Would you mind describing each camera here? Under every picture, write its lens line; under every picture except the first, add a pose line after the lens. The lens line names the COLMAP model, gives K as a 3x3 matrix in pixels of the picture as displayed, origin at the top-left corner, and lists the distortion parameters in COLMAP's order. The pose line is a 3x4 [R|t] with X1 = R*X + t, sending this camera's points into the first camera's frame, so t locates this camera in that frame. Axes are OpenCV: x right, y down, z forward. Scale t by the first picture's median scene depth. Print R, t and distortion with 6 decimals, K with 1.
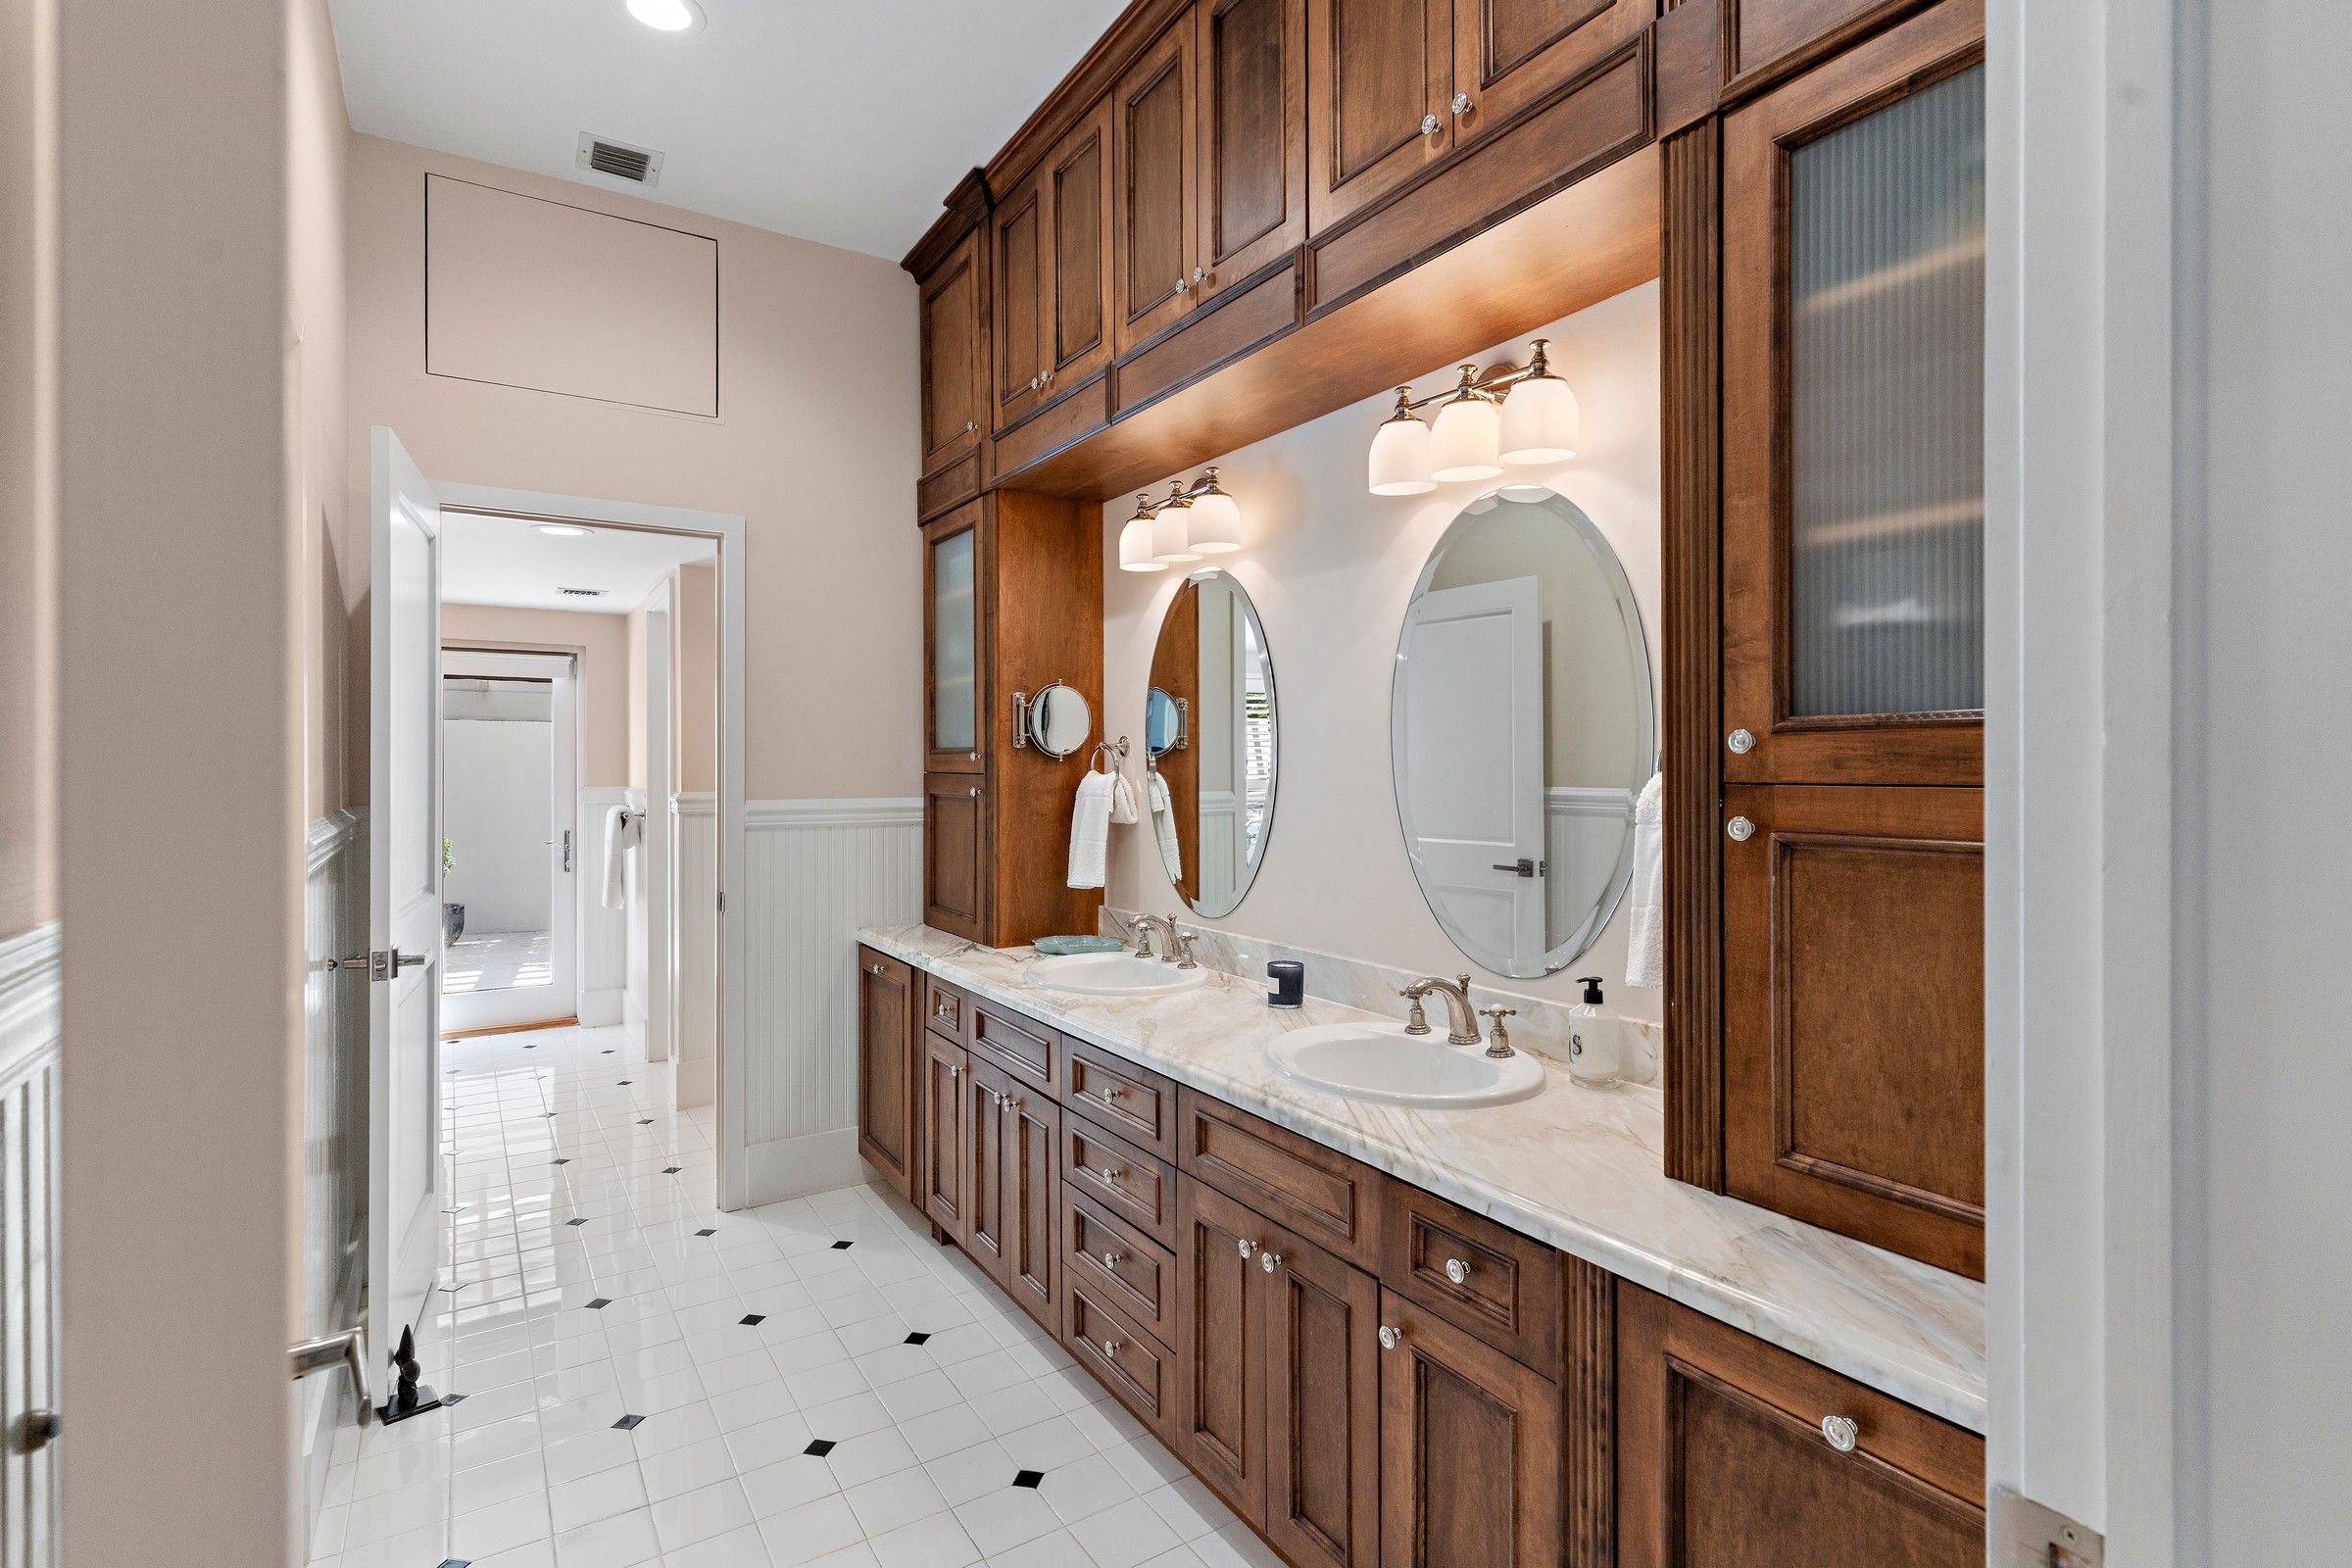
lens RADIAL K [[1171.6, 0, 1301.4], [0, 1171.6, 777.7], [0, 0, 1]] dist [0.000356, 0.000112]
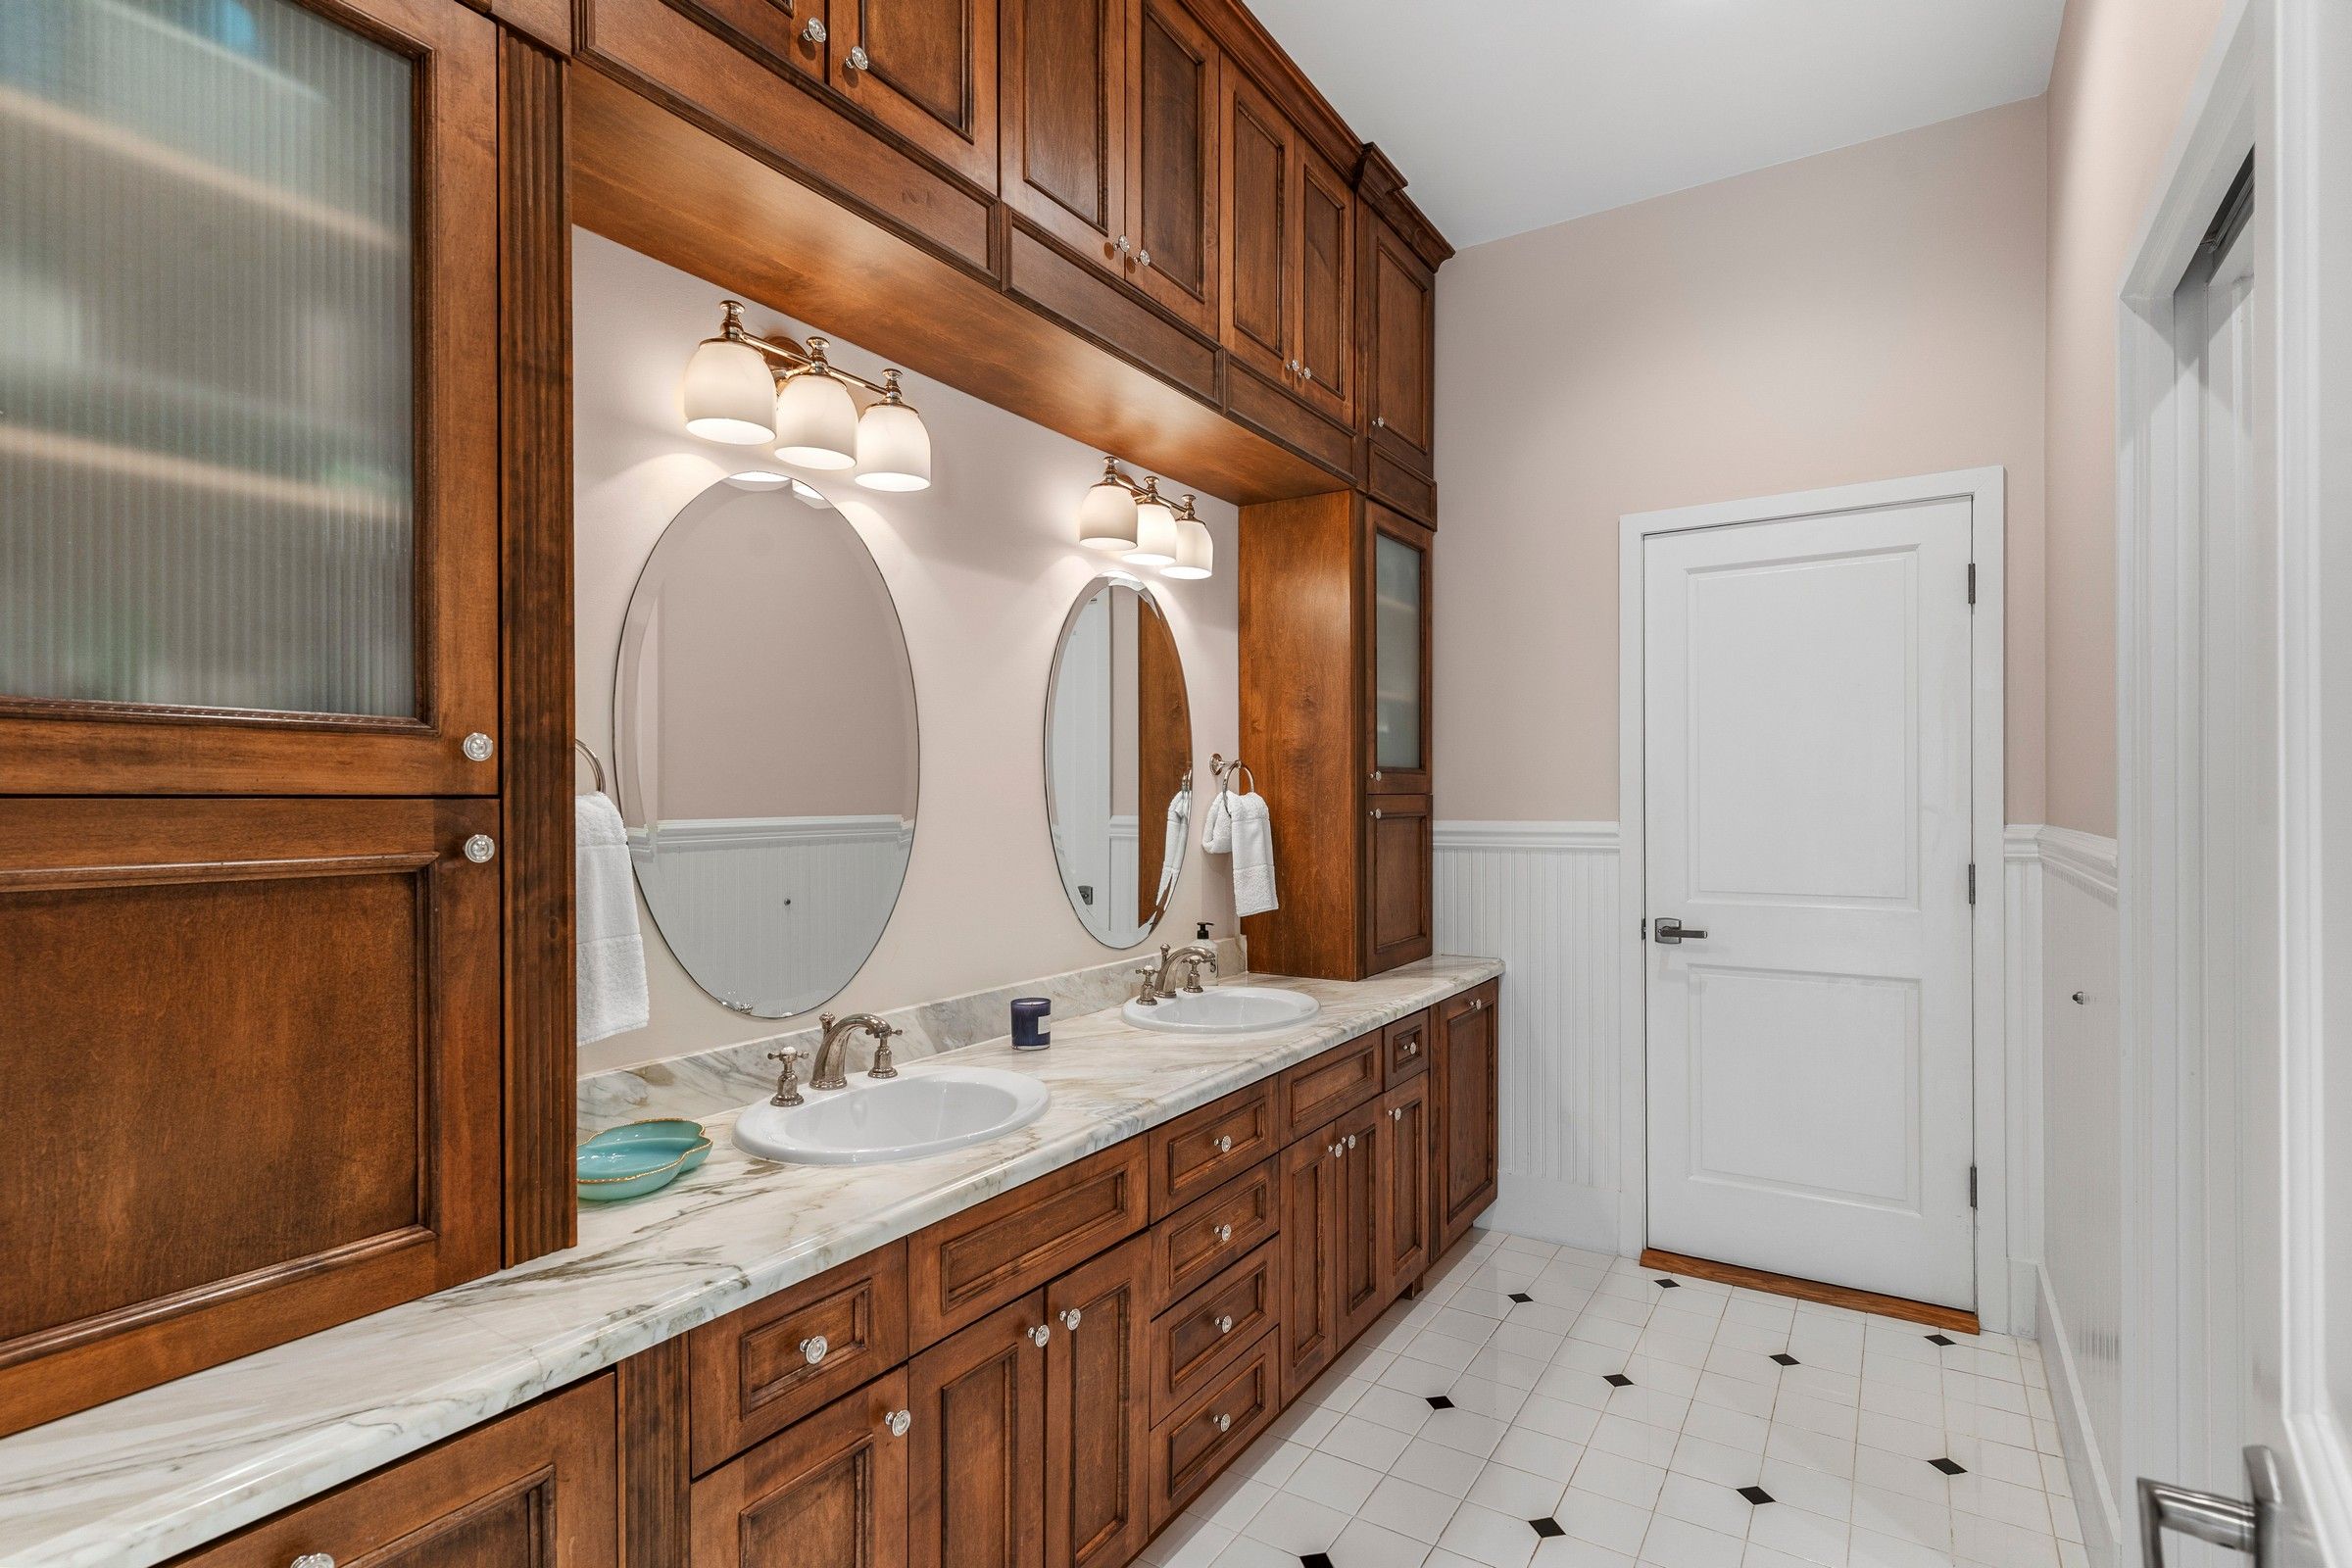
lens RADIAL K [[1136.7, 0, 1173.0], [0, 1136.7, 798.2], [0, 0, 1]] dist [0.000605, 0.000331]
pose [[-0.364783, -0.010981, 0.931028, -0.872375], [-0.000663, 0.999933, 0.011535, -0.009720], [-0.931092, 0.003591, -0.364766, 1.210579]]
